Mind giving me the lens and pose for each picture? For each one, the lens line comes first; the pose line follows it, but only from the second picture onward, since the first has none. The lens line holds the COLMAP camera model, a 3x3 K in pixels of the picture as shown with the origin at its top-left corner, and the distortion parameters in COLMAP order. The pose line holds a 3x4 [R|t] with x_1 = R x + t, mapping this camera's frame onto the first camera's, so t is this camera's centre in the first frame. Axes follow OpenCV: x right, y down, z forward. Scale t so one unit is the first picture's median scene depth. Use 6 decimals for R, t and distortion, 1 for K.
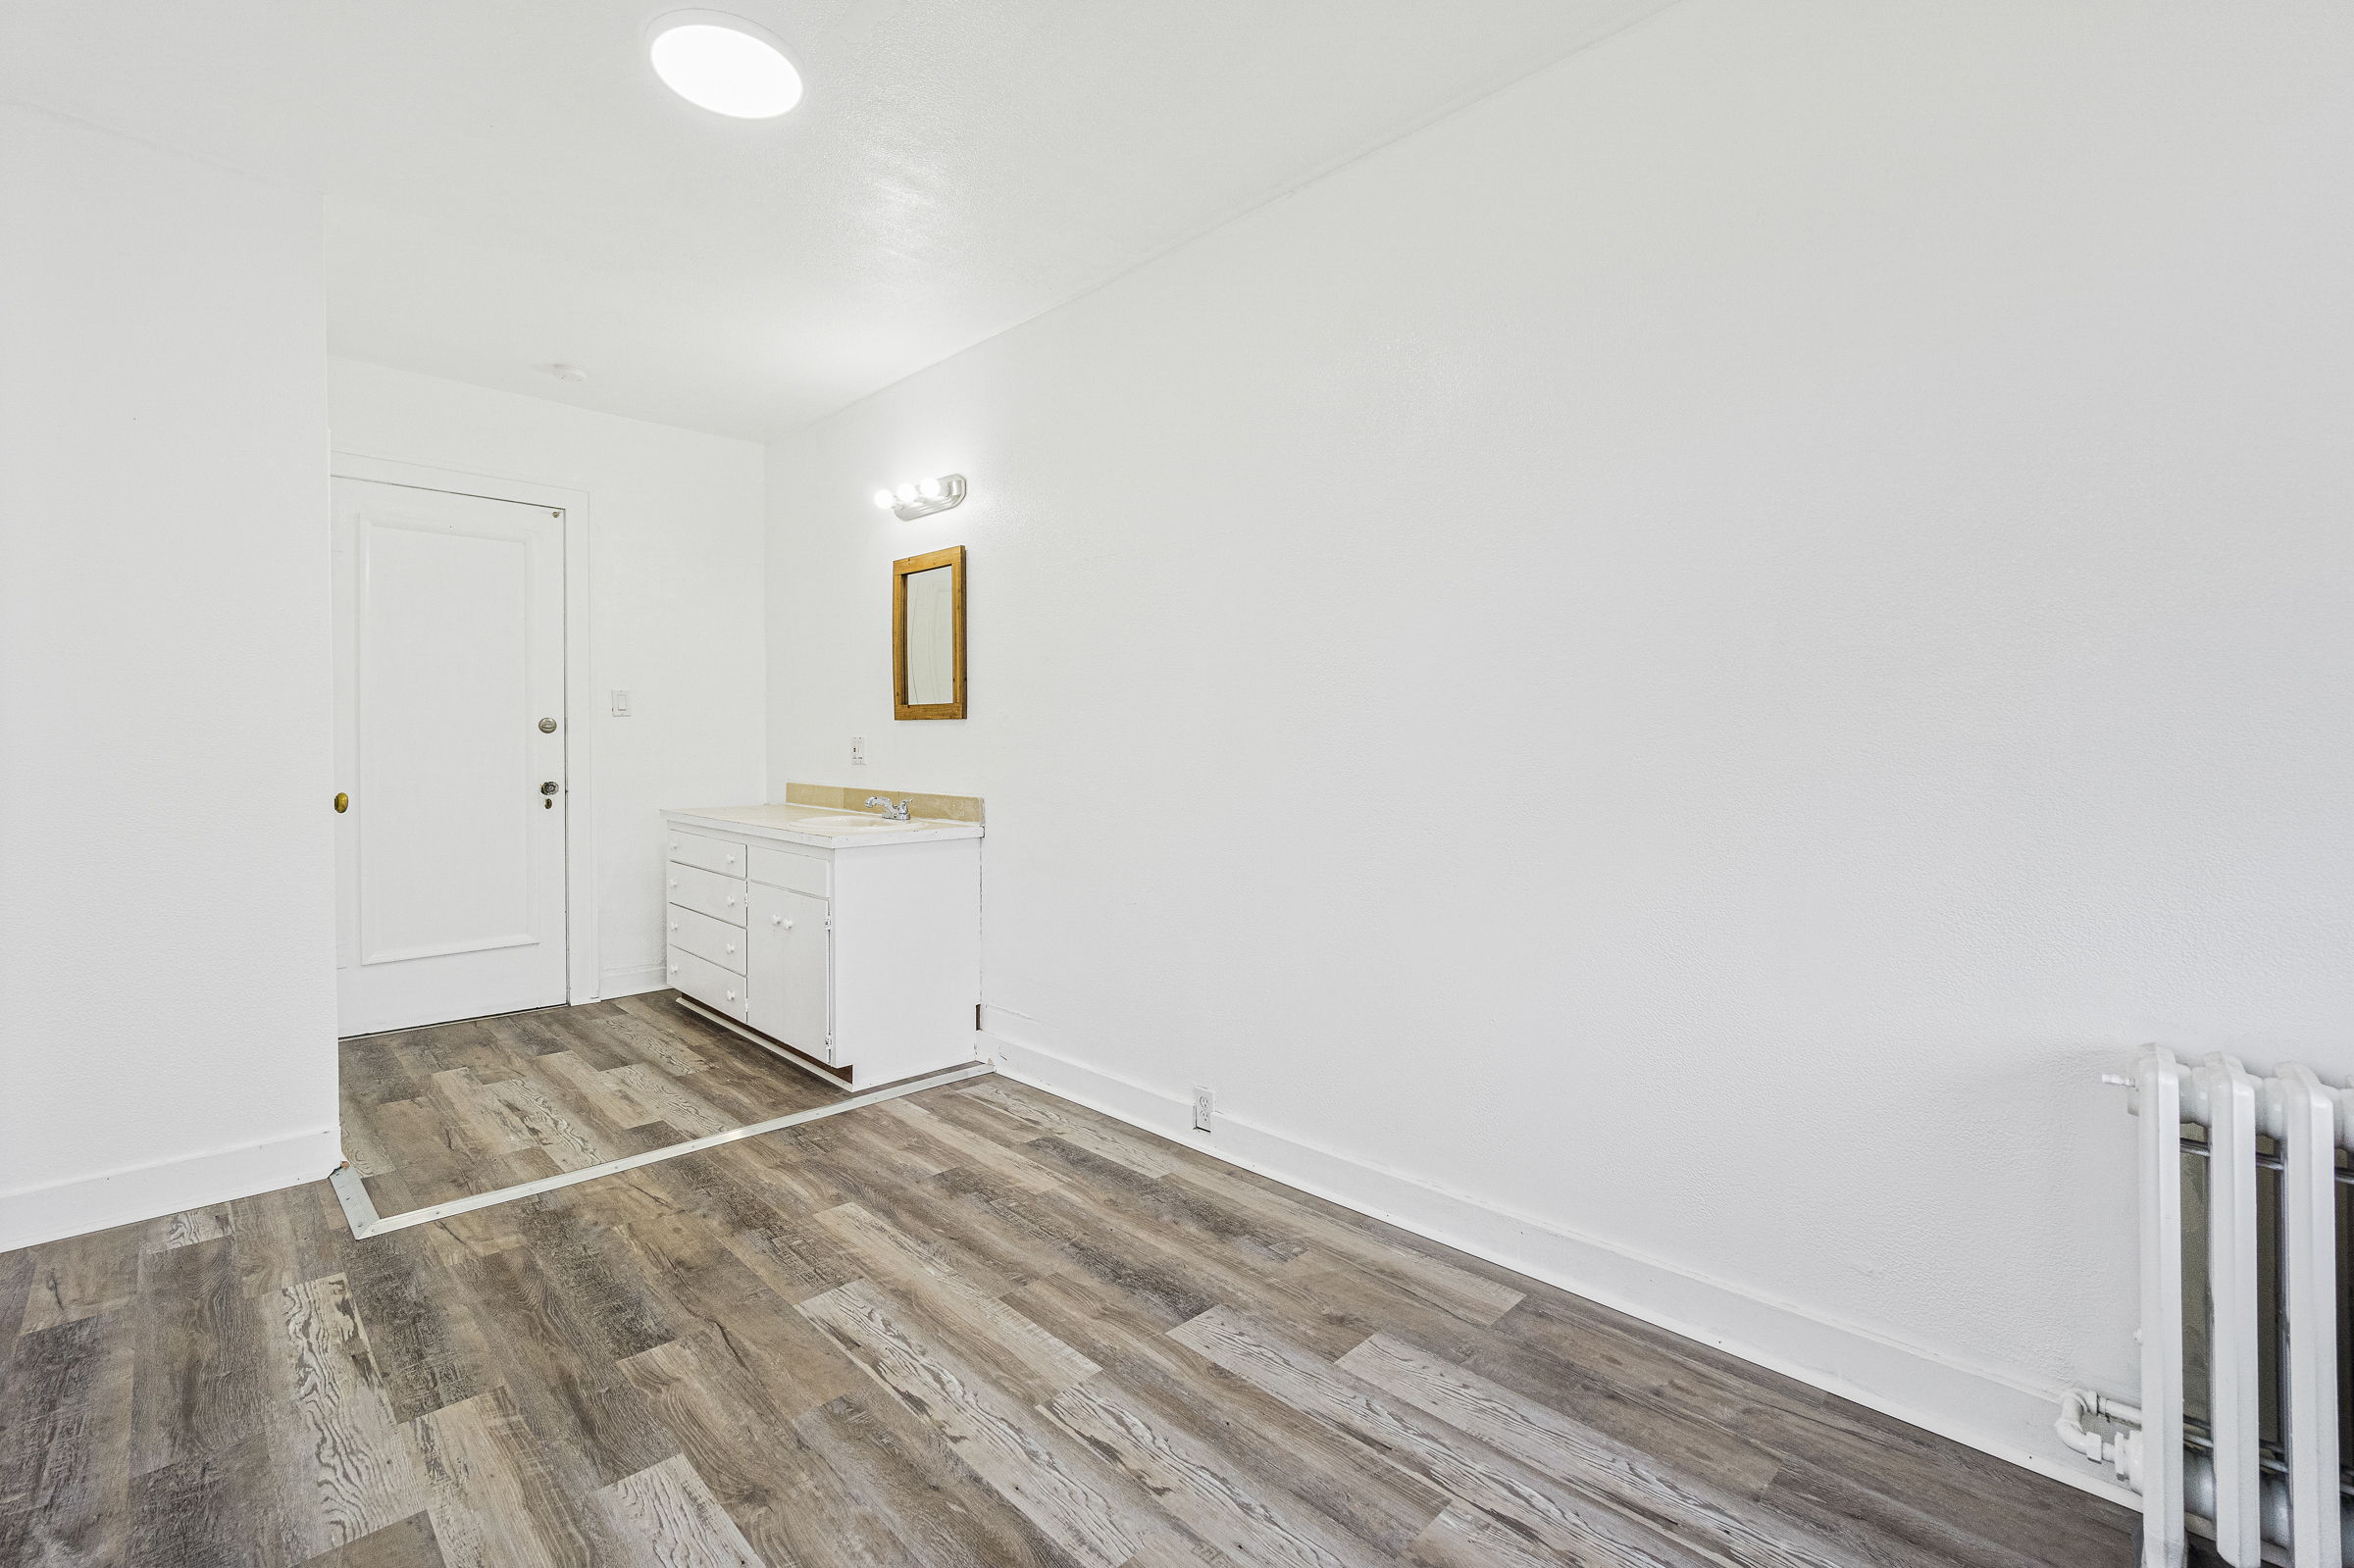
lens RADIAL K [[1031.3, 0, 1168.9], [0, 1031.3, 751.6], [0, 0, 1]] dist [-0.007859, 0.000297]
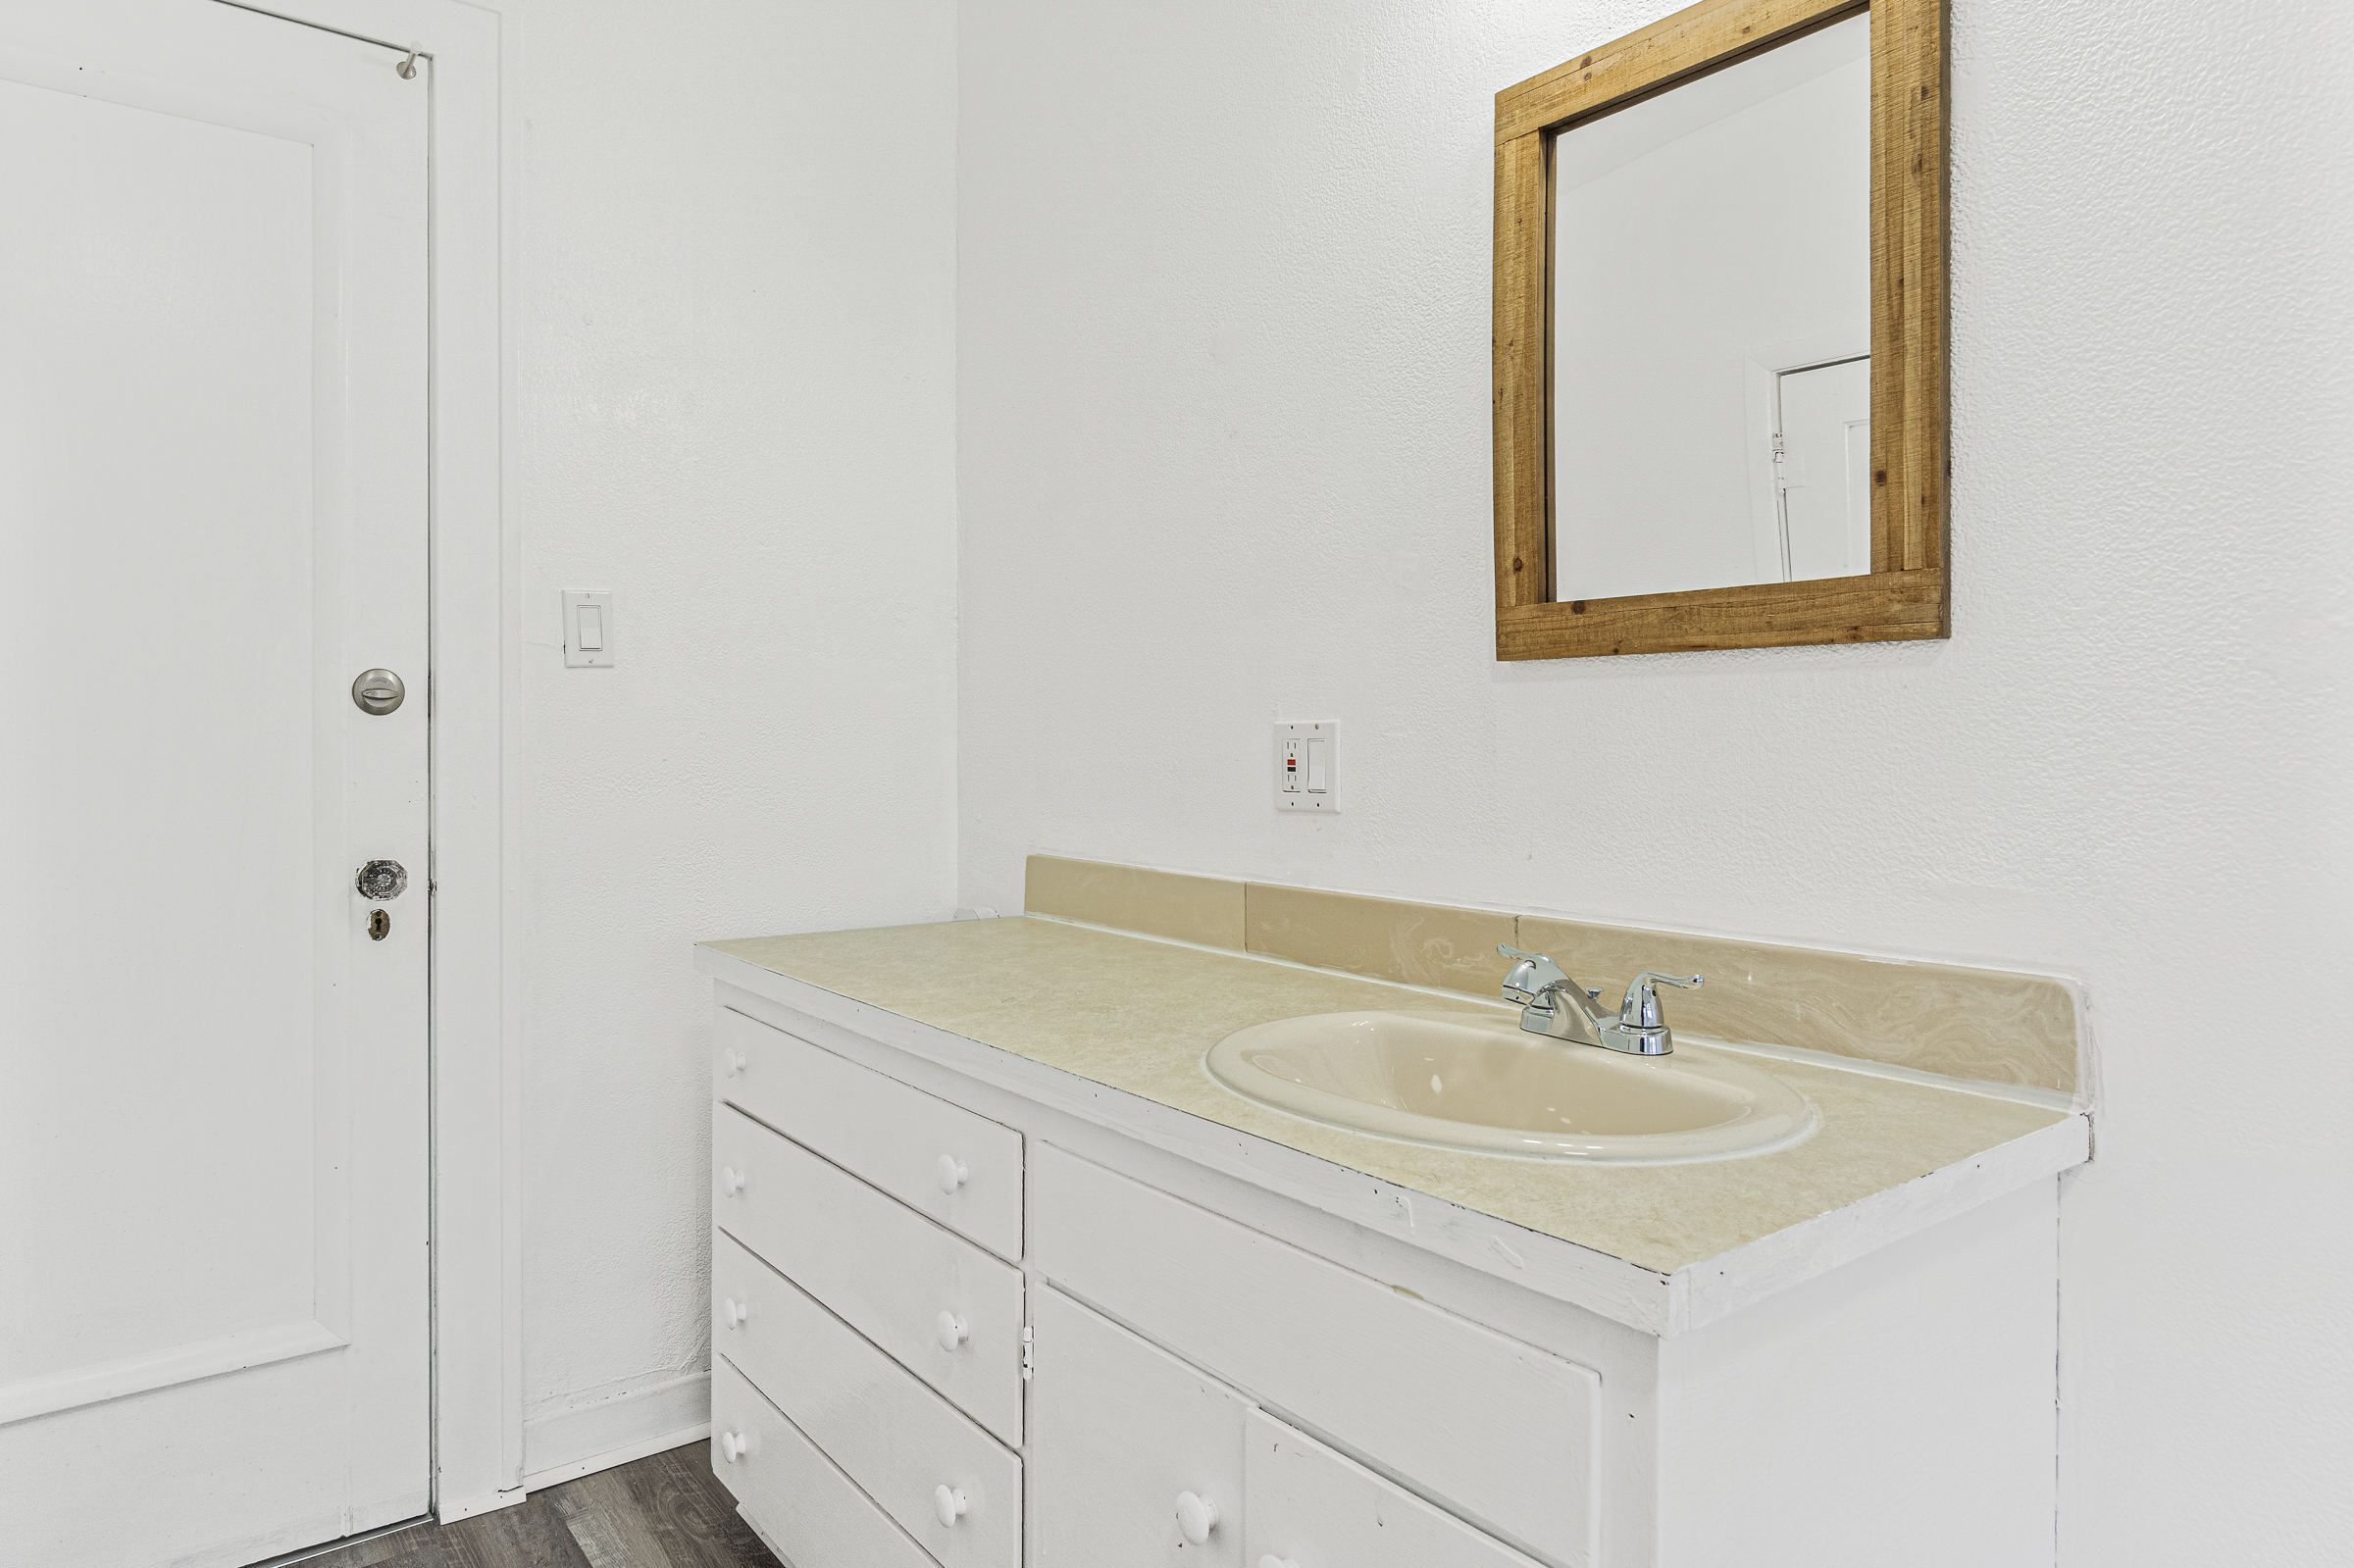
lens RADIAL K [[1435.1, 0, 1124.7], [0, 1435.1, 735.0], [0, 0, 1]] dist [0.003105, 0.000757]
pose [[0.989333, -0.002860, -0.145644, -0.576029], [0.000613, 0.999880, -0.015470, -0.007591], [0.145671, 0.015216, 0.989216, 1.117094]]
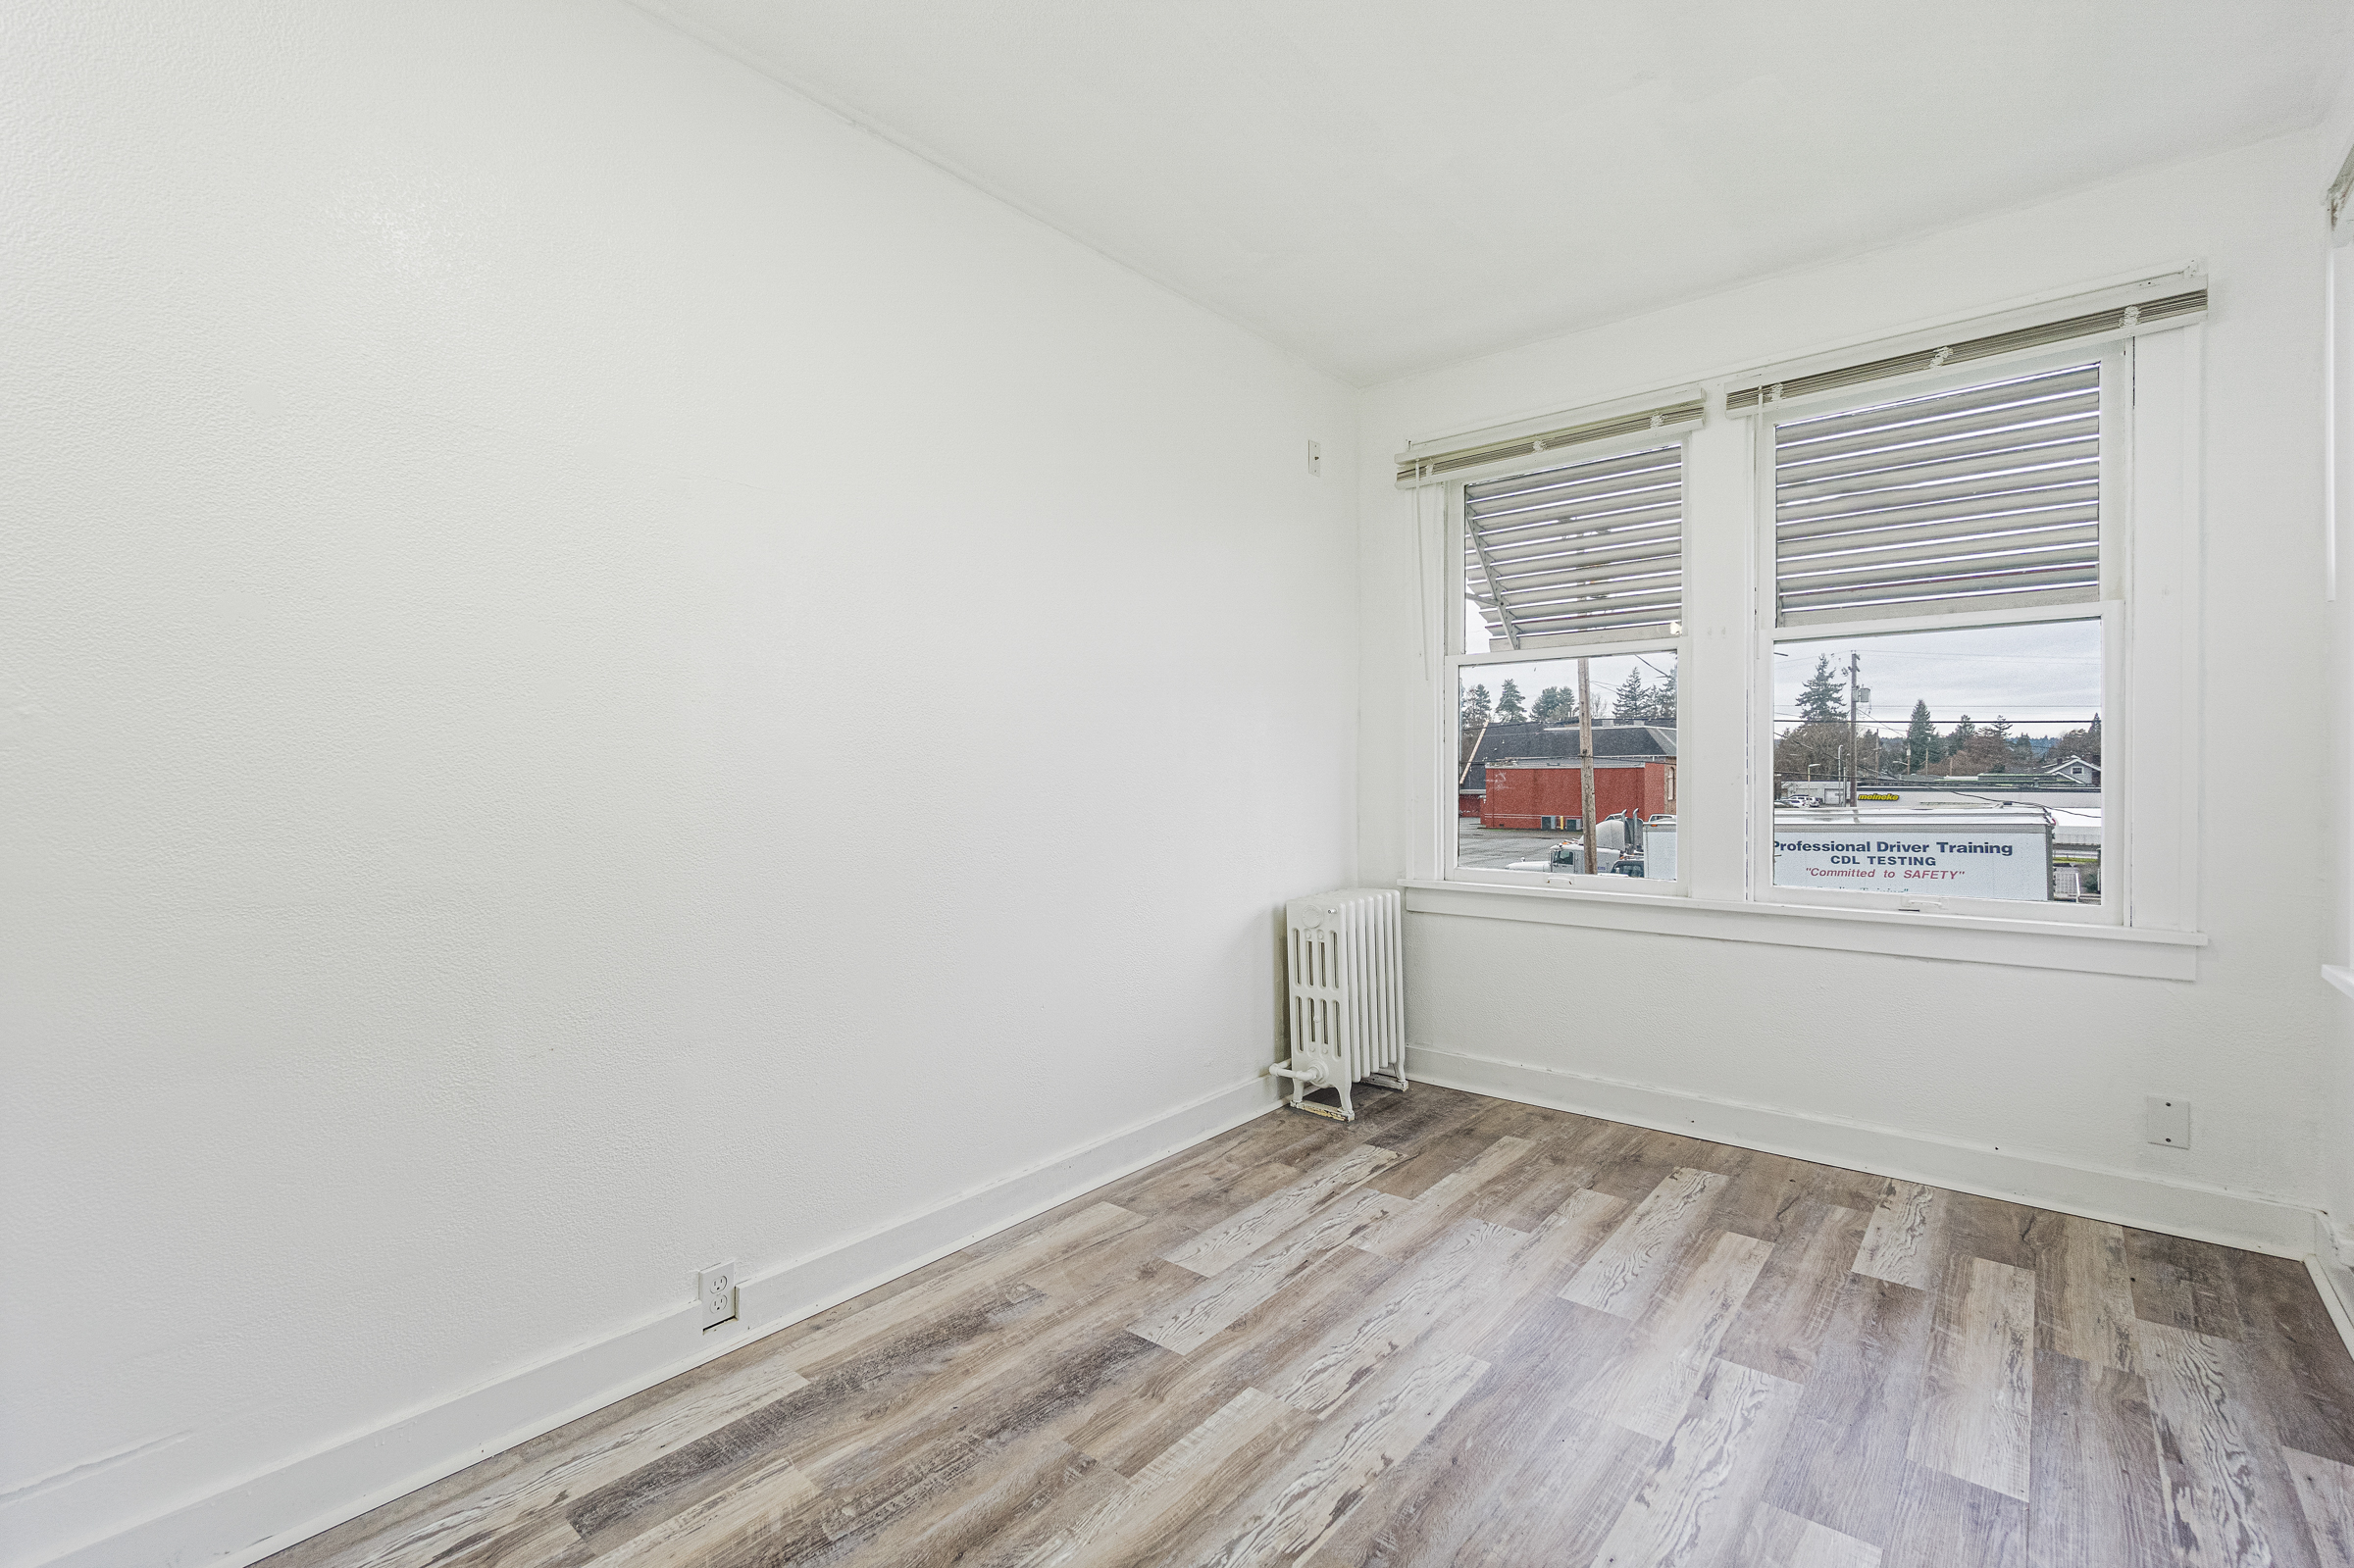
lens RADIAL K [[1028.5, 0, 1177.0], [0, 1028.5, 784.0], [0, 0, 1]] dist [-0.011041, 0.003470]
pose [[-0.087134, -0.013339, 0.996107, -0.920466], [0.012606, 0.999816, 0.014491, -0.010537], [-0.996117, 0.013819, -0.086949, 0.999454]]
